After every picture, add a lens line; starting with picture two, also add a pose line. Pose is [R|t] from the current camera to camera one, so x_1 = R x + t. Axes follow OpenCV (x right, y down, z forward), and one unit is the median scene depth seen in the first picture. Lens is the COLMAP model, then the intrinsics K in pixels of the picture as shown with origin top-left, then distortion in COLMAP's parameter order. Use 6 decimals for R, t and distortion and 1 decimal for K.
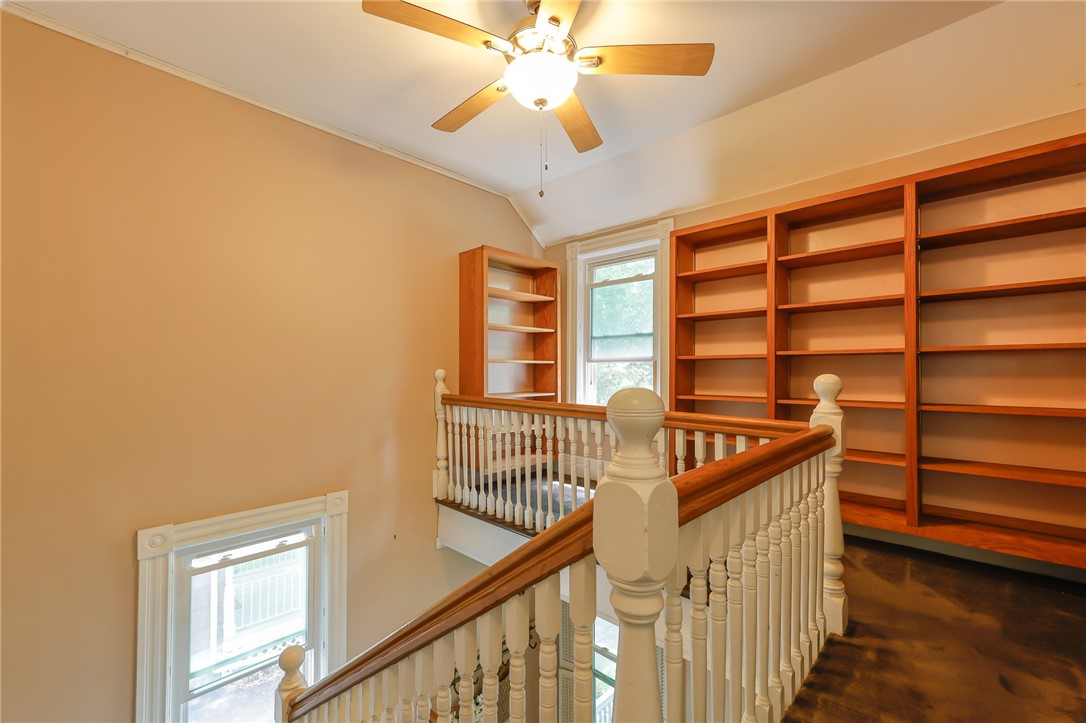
lens RADIAL K [[450.4, 0, 542.2], [0, 450.4, 365.6], [0, 0, 1]] dist [0.010613, 0.000096]
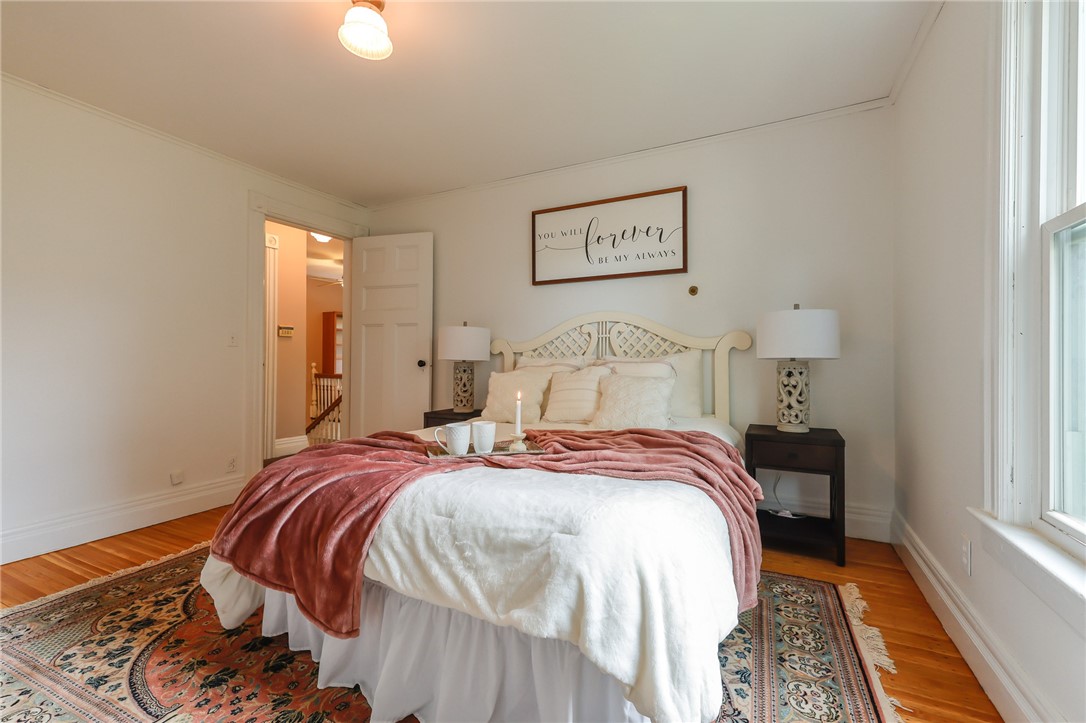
lens RADIAL K [[450.4, 0, 545.3], [0, 450.4, 358.8], [0, 0, 1]] dist [0.010613, 0.000096]
pose [[0.948980, 0.005160, 0.315294, 0.177822], [-0.005791, 0.999983, 0.001064, -0.022643], [-0.315283, -0.002836, 0.948993, -1.628515]]
